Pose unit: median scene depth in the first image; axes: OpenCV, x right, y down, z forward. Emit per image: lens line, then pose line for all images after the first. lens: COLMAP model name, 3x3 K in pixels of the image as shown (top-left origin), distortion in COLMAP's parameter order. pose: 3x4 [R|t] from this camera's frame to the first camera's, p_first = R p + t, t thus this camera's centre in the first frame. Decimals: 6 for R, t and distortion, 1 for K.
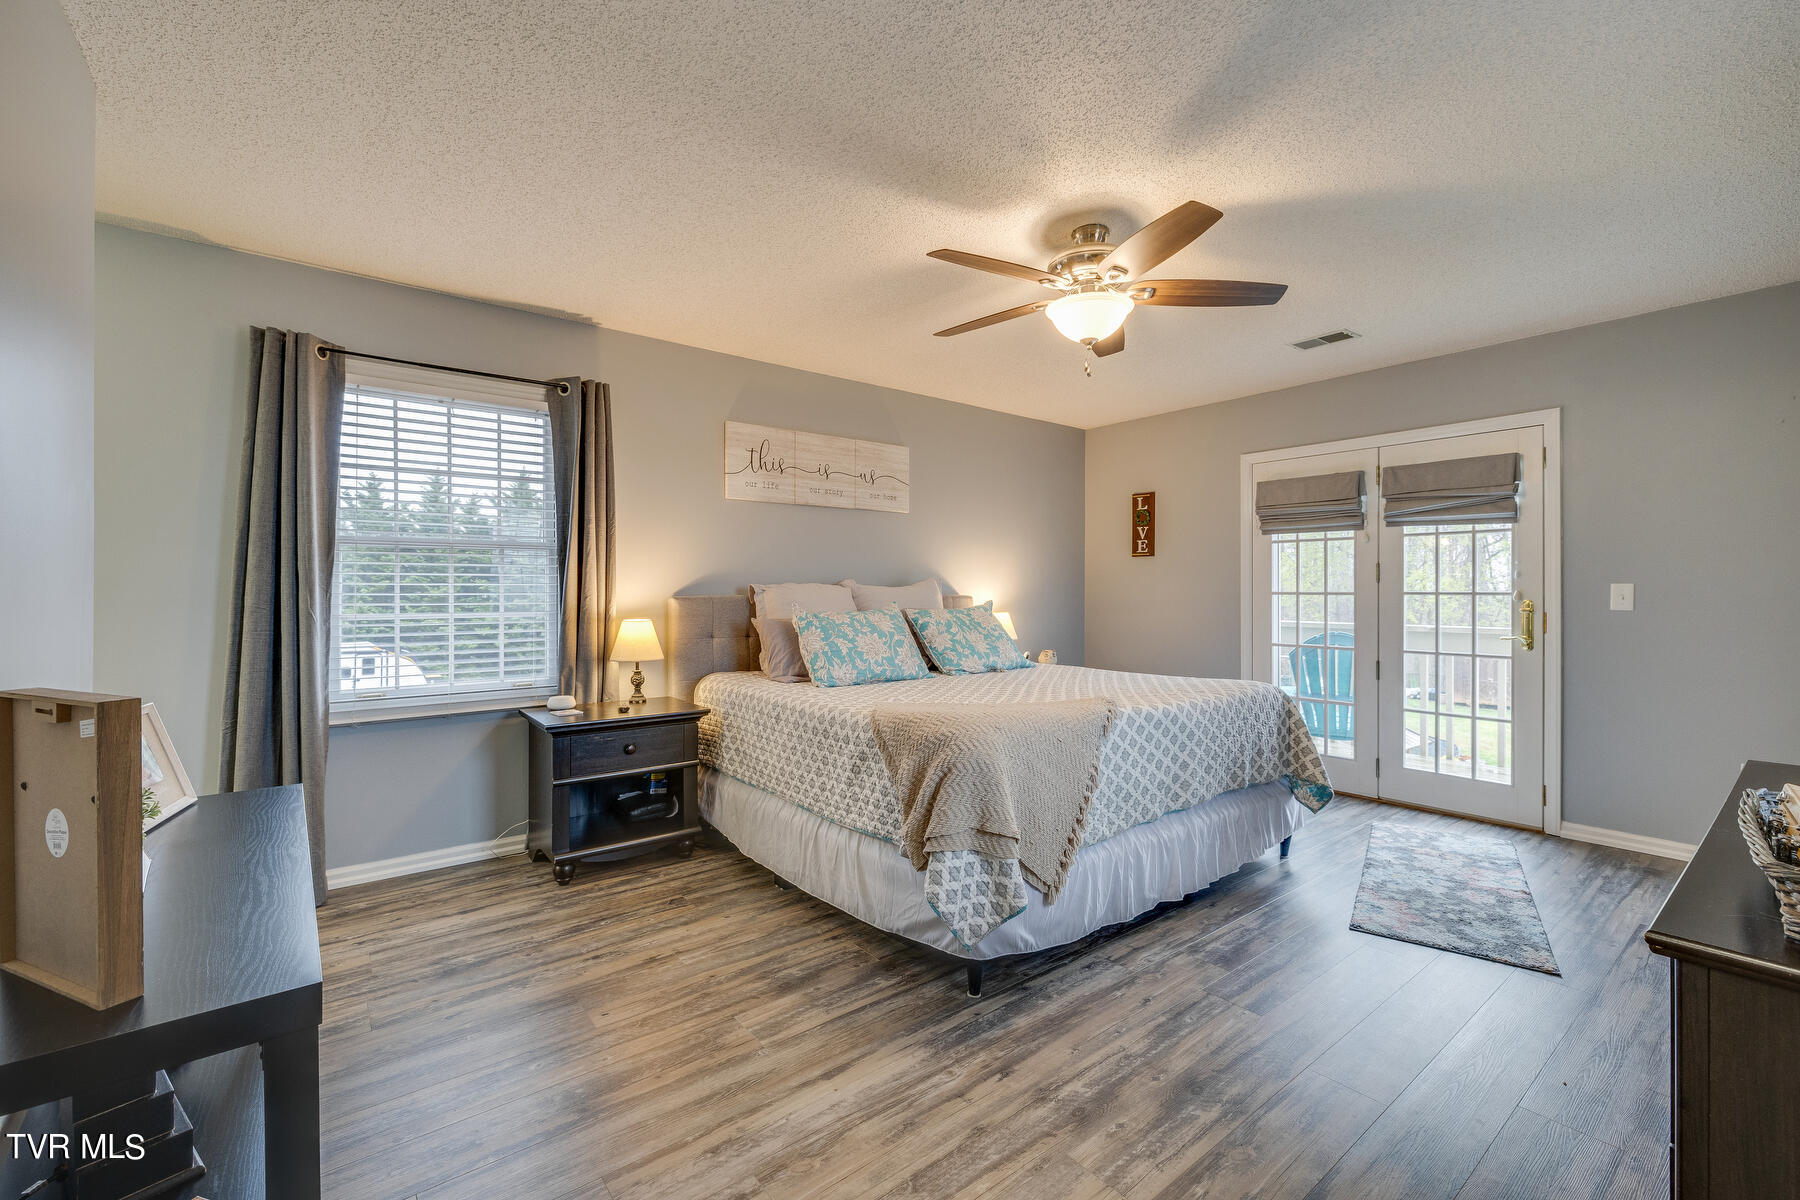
lens RADIAL K [[758.3, 0, 906.5], [0, 758.3, 596.5], [0, 0, 1]] dist [0.000659, 0.000064]
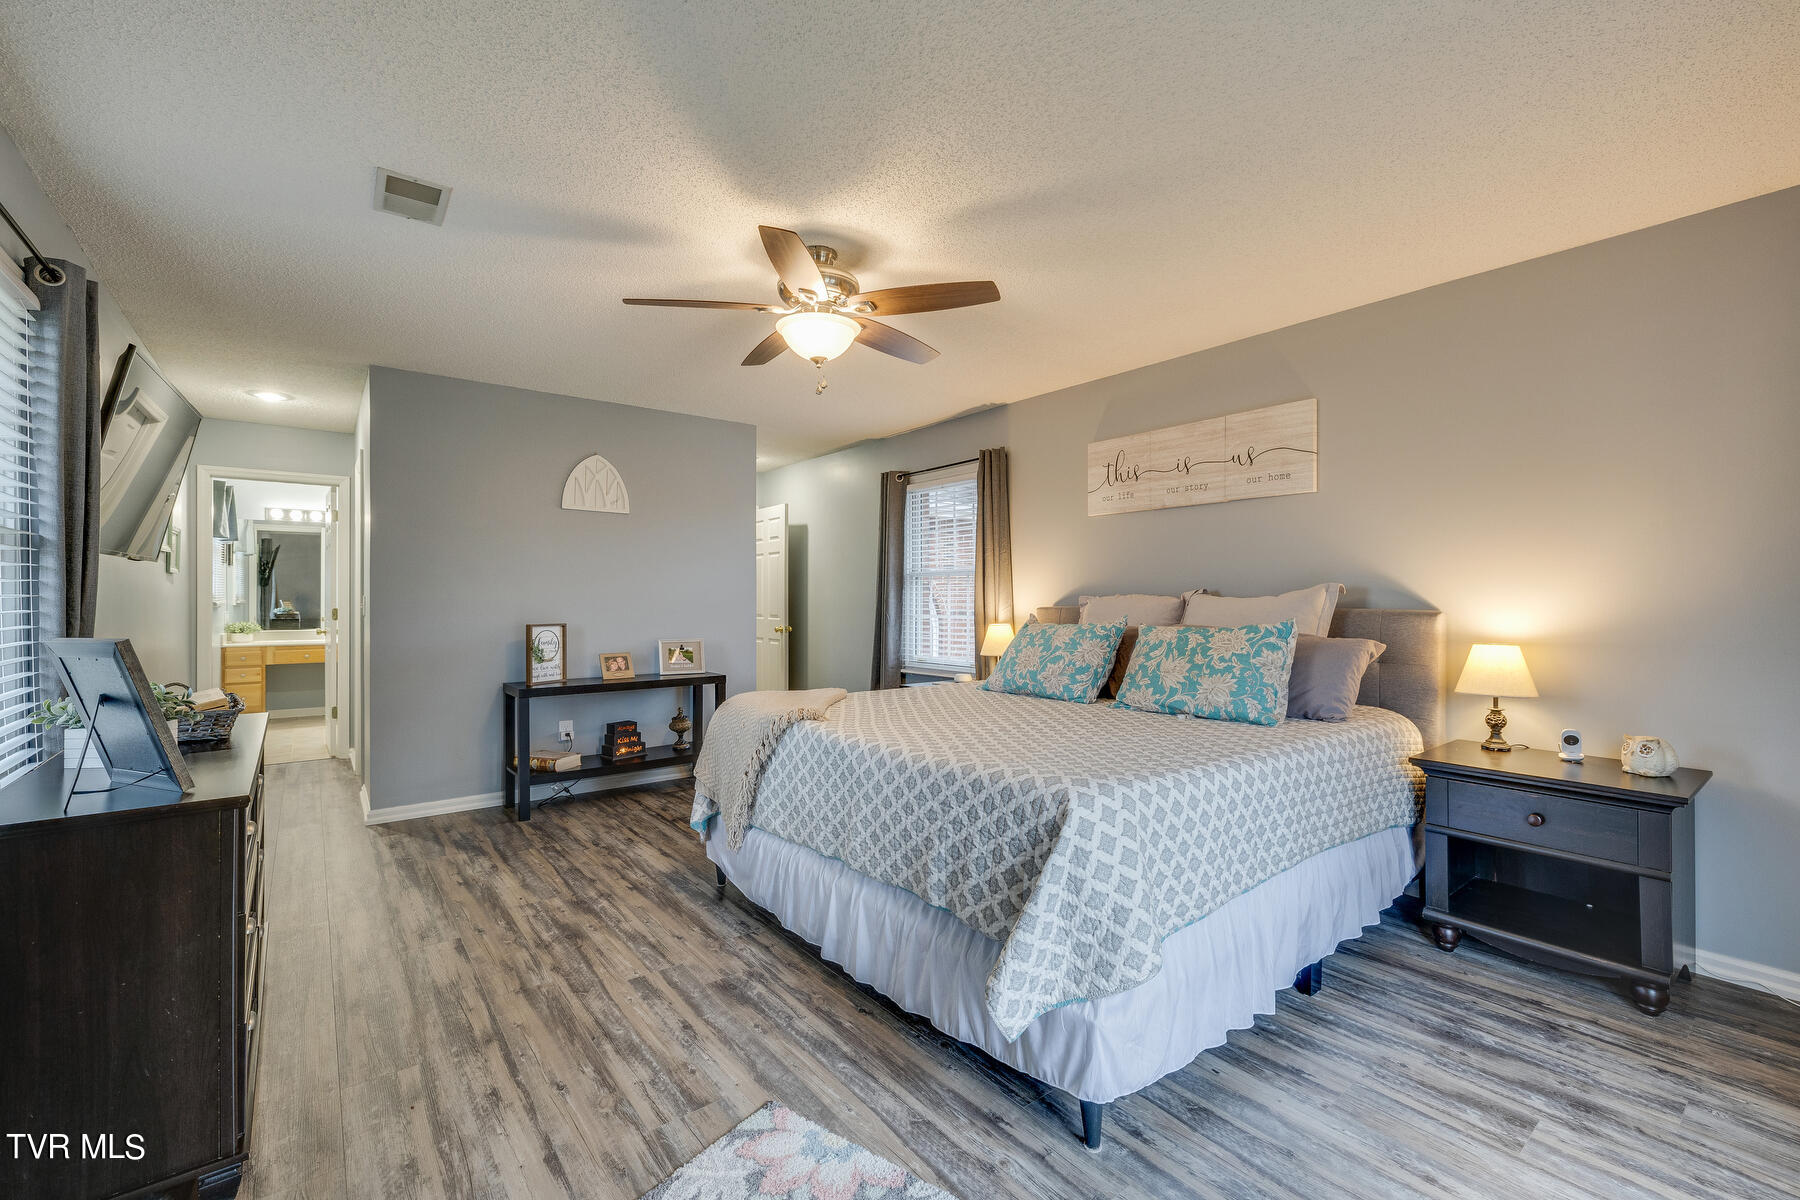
lens RADIAL K [[758.3, 0, 906.5], [0, 758.3, 596.5], [0, 0, 1]] dist [0.000659, 0.000064]
pose [[-0.004955, -0.002419, -0.999985, 1.218875], [-0.005110, 0.999984, -0.002393, -0.016014], [0.999975, 0.005098, -0.004968, 1.080355]]
